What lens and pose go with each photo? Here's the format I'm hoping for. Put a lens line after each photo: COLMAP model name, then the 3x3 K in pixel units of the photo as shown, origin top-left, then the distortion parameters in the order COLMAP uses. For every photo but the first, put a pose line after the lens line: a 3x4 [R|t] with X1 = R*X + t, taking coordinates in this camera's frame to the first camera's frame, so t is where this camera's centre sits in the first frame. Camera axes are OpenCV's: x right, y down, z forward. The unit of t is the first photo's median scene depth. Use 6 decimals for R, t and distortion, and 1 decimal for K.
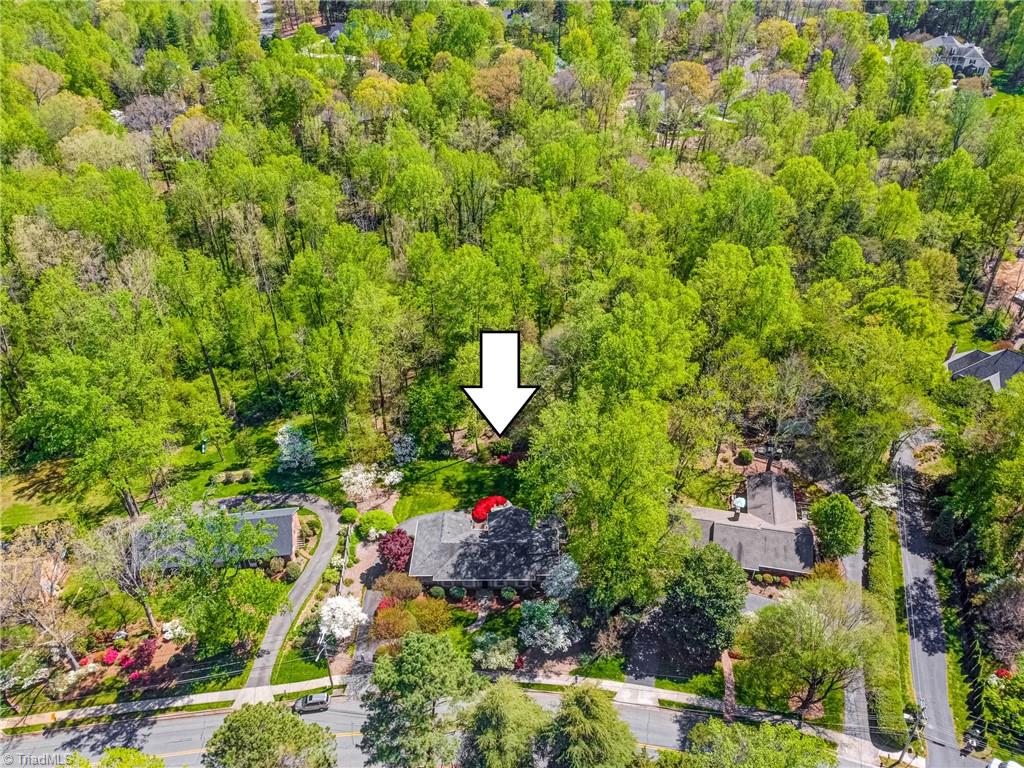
lens RADIAL K [[707.7, 0, 529.0], [0, 707.7, 383.0], [0, 0, 1]] dist [0.065936, 0.000990]
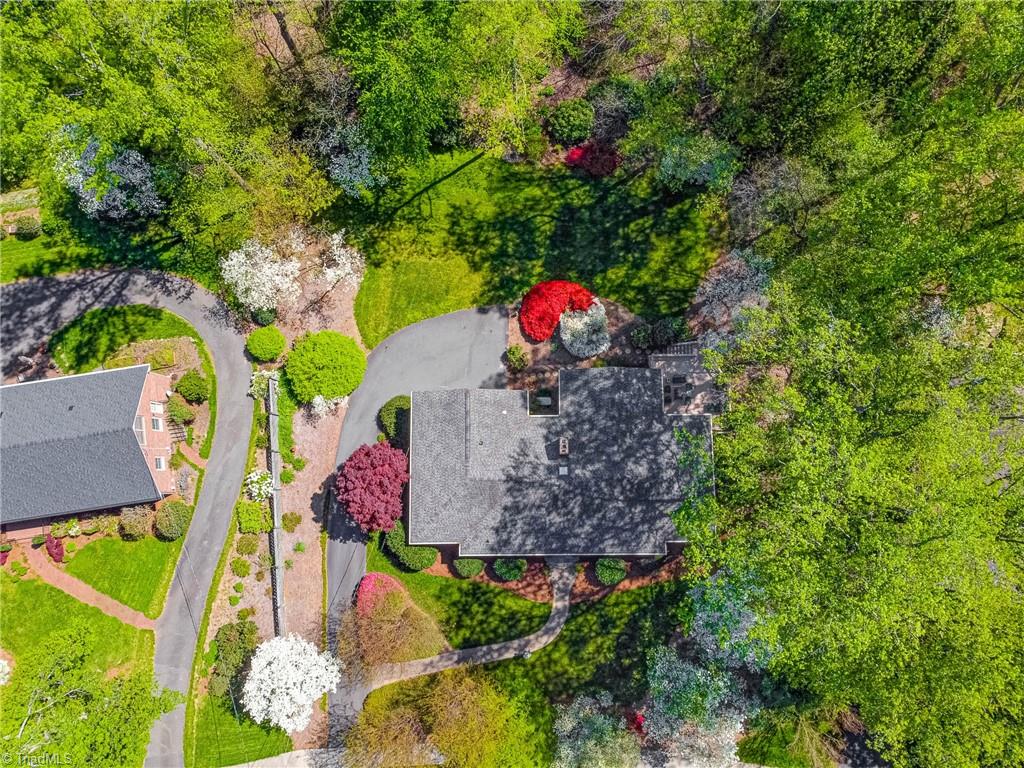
lens RADIAL K [[707.7, 0, 529.0], [0, 707.7, 383.0], [0, 0, 1]] dist [0.065936, 0.000990]
pose [[0.999304, -0.014296, -0.034445, -0.060181], [0.034881, 0.685124, 0.727591, -0.147497], [0.013197, -0.728286, 0.685146, 0.685590]]
